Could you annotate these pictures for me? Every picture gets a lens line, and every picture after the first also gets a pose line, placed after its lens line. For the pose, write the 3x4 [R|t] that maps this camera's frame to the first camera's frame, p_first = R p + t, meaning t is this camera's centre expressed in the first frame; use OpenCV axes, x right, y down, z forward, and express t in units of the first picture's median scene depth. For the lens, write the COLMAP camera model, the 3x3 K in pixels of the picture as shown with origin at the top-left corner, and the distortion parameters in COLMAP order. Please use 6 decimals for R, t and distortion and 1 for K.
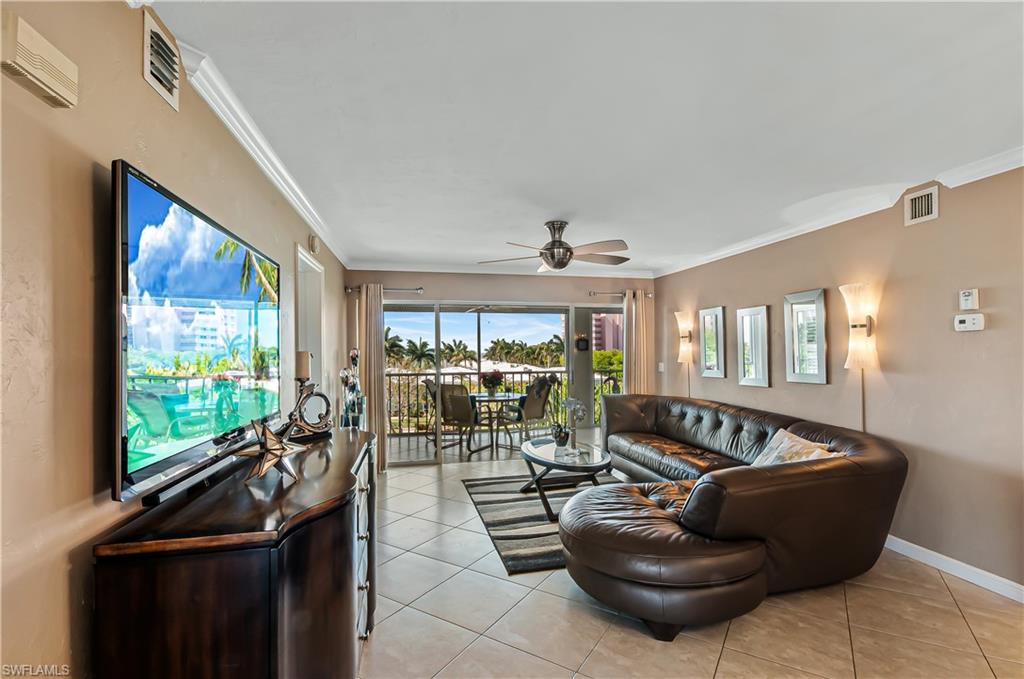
lens RADIAL K [[461.2, 0, 512.3], [0, 461.2, 343.2], [0, 0, 1]] dist [0.000422, -0.002853]
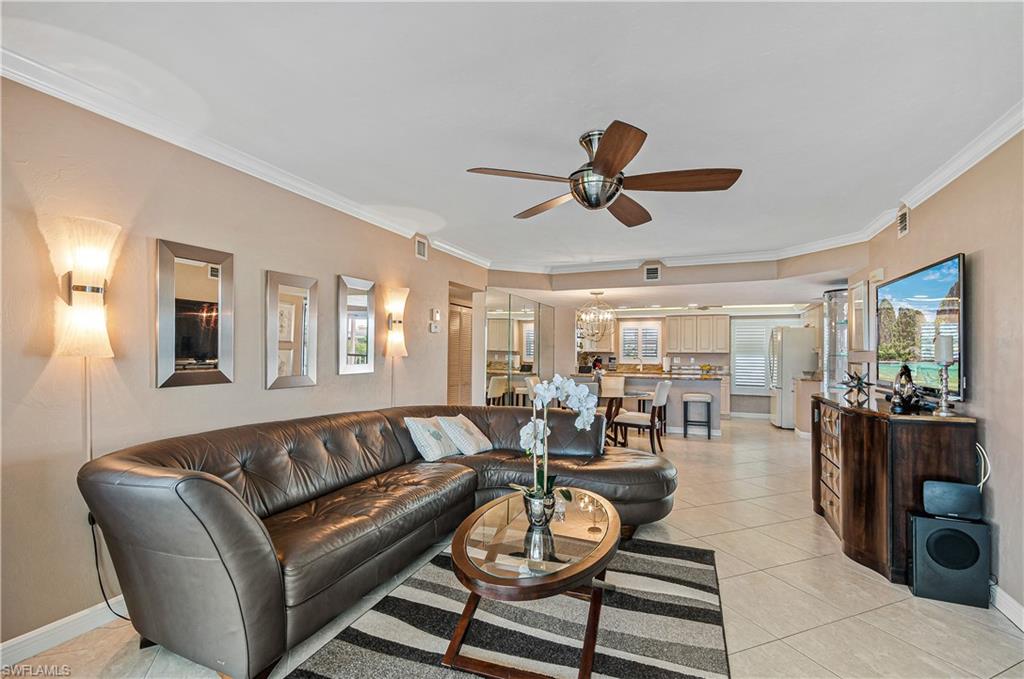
lens RADIAL K [[461.2, 0, 504.8], [0, 461.2, 347.8], [0, 0, 1]] dist [0.000422, -0.002853]
pose [[-0.808776, 0.008315, 0.588058, -0.216919], [-0.012111, 0.999453, -0.030789, 0.070712], [-0.587992, -0.032023, -0.808232, 1.924372]]
